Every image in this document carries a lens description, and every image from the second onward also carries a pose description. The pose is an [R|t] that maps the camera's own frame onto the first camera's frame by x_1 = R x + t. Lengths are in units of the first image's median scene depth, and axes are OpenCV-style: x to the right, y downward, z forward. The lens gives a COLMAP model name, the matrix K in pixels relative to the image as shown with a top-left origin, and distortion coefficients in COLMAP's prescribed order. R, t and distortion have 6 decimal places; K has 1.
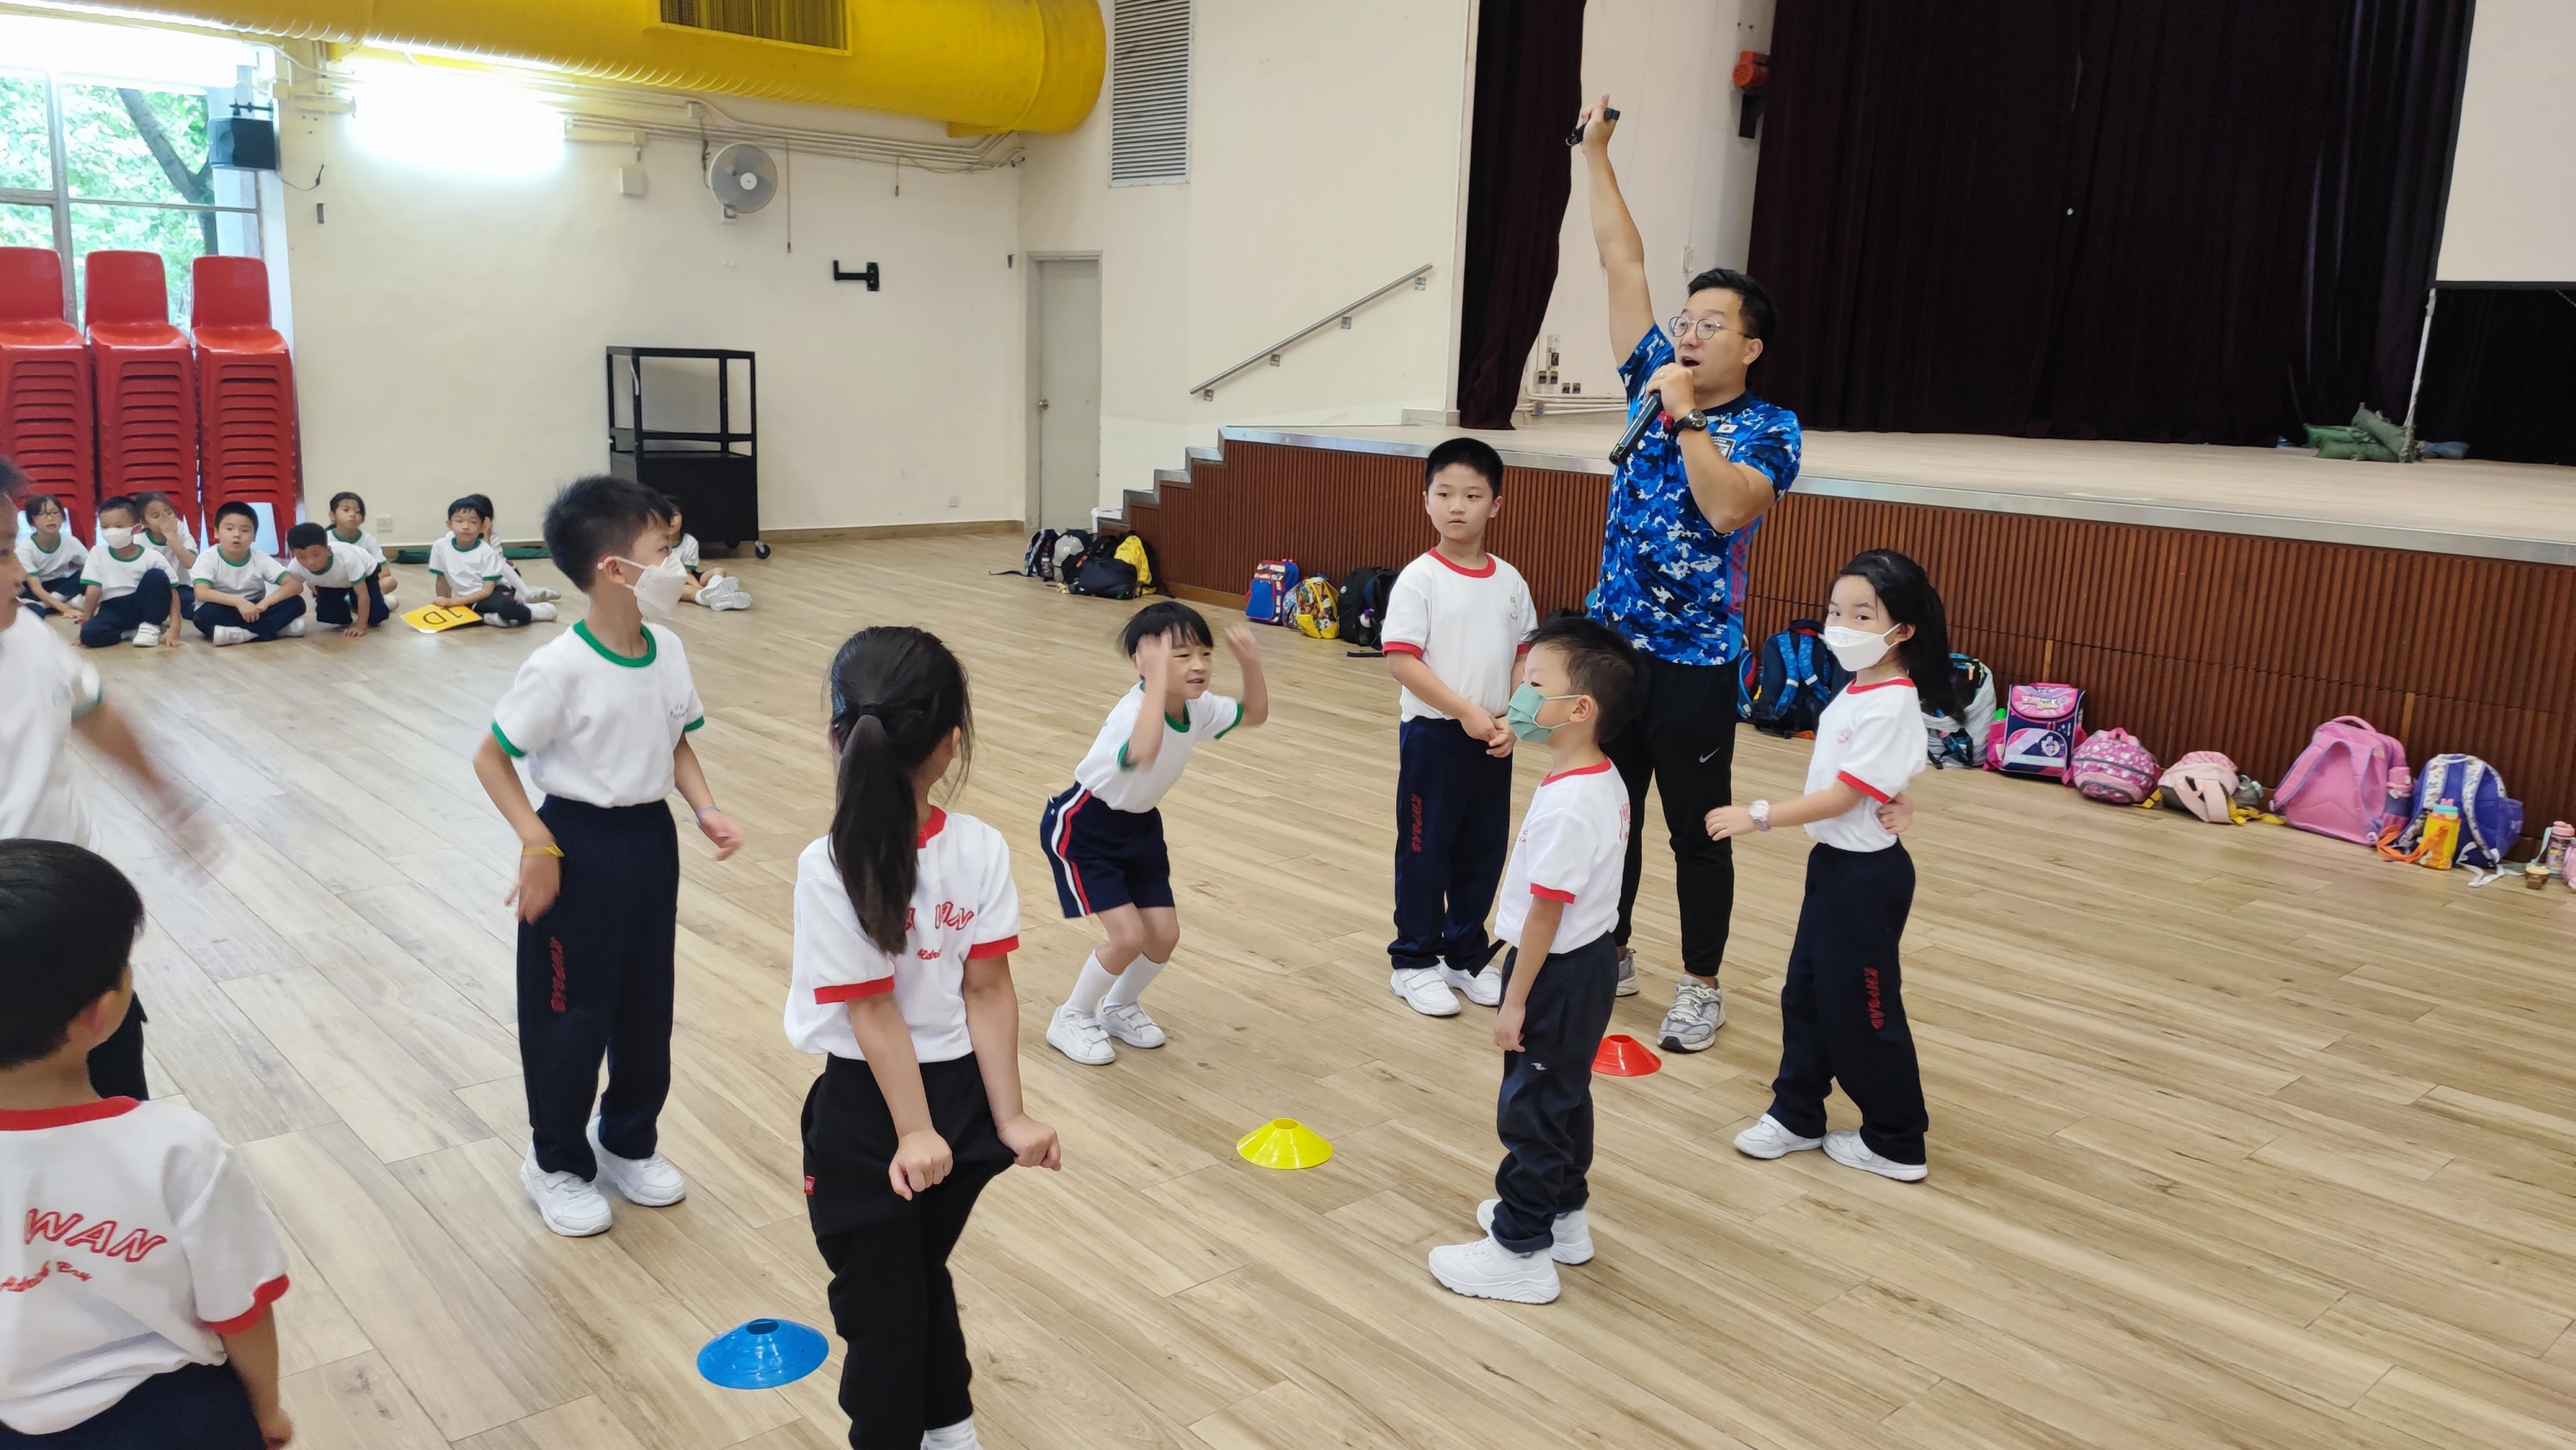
lens RADIAL K [[1876.8, 0, 1284.8], [0, 1876.8, 722.1], [0, 0, 1]] dist [0.037013, -0.036477]
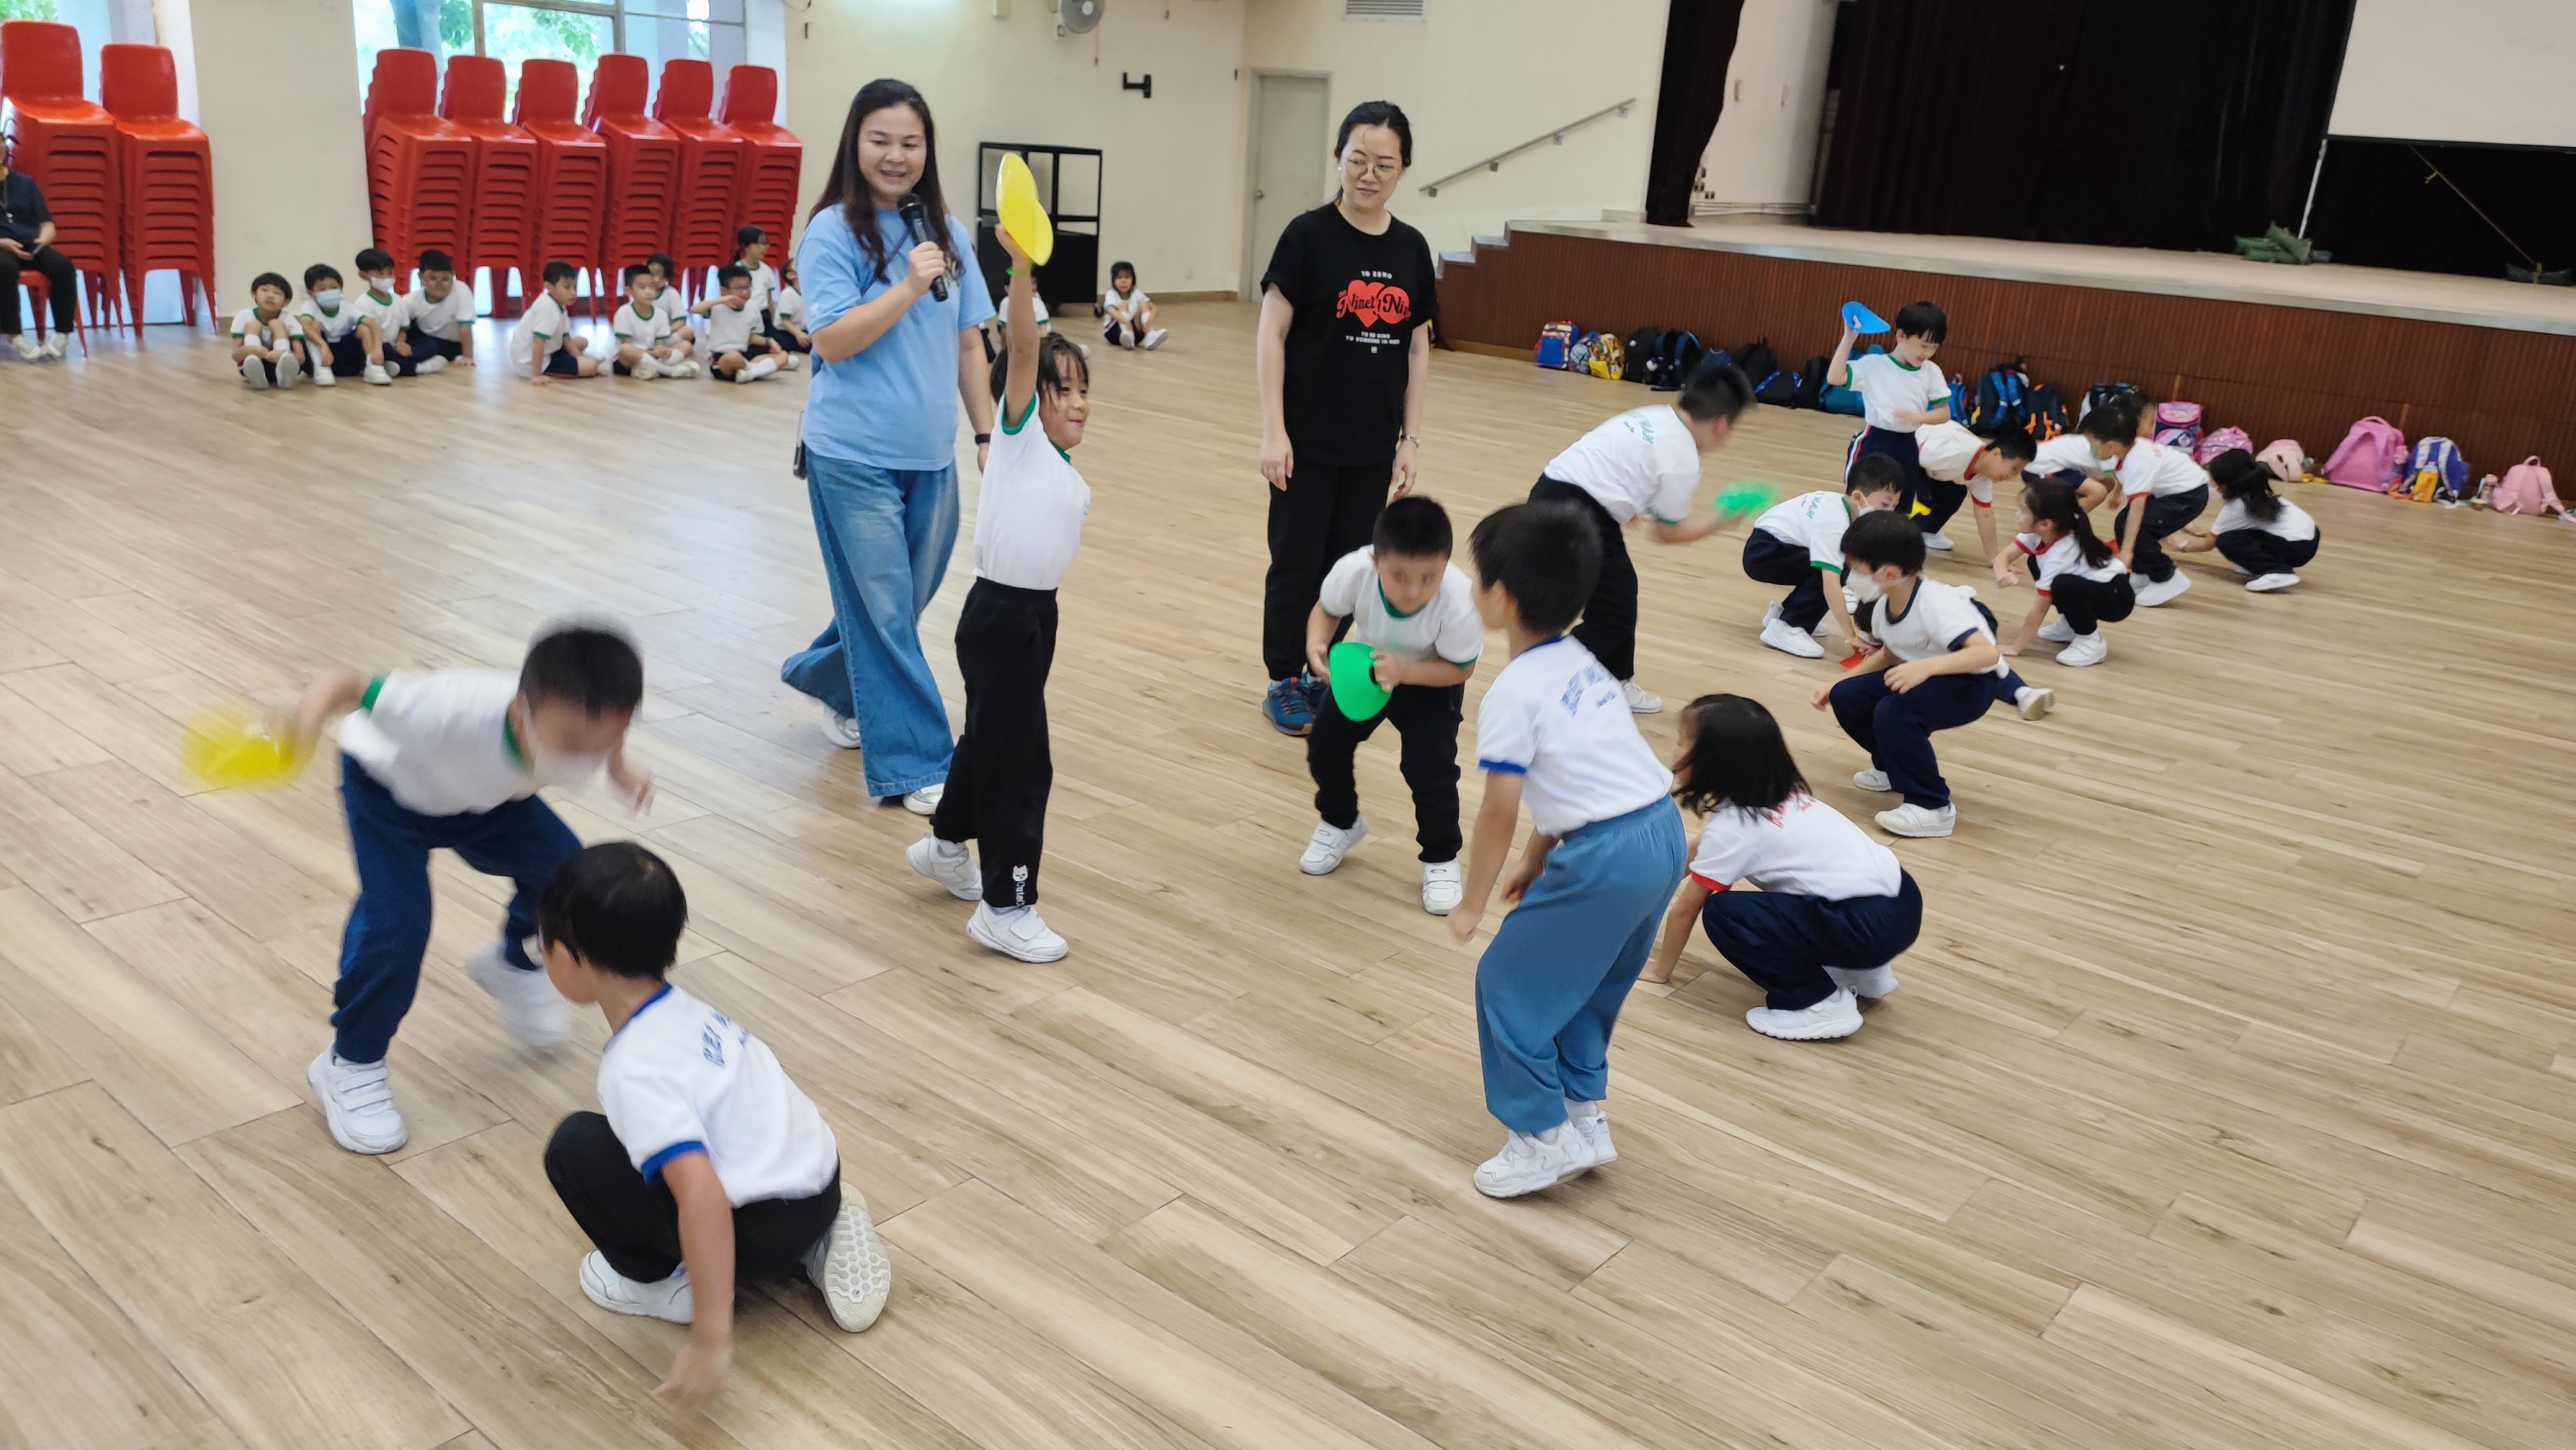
lens RADIAL K [[1876.8, 0, 1288.1], [0, 1876.8, 709.8], [0, 0, 1]] dist [0.037013, -0.036477]
pose [[0.989320, -0.013689, 0.145115, -0.548818], [-0.002172, 0.994085, 0.108582, 0.062591], [-0.145743, -0.107738, 0.983439, -0.477957]]
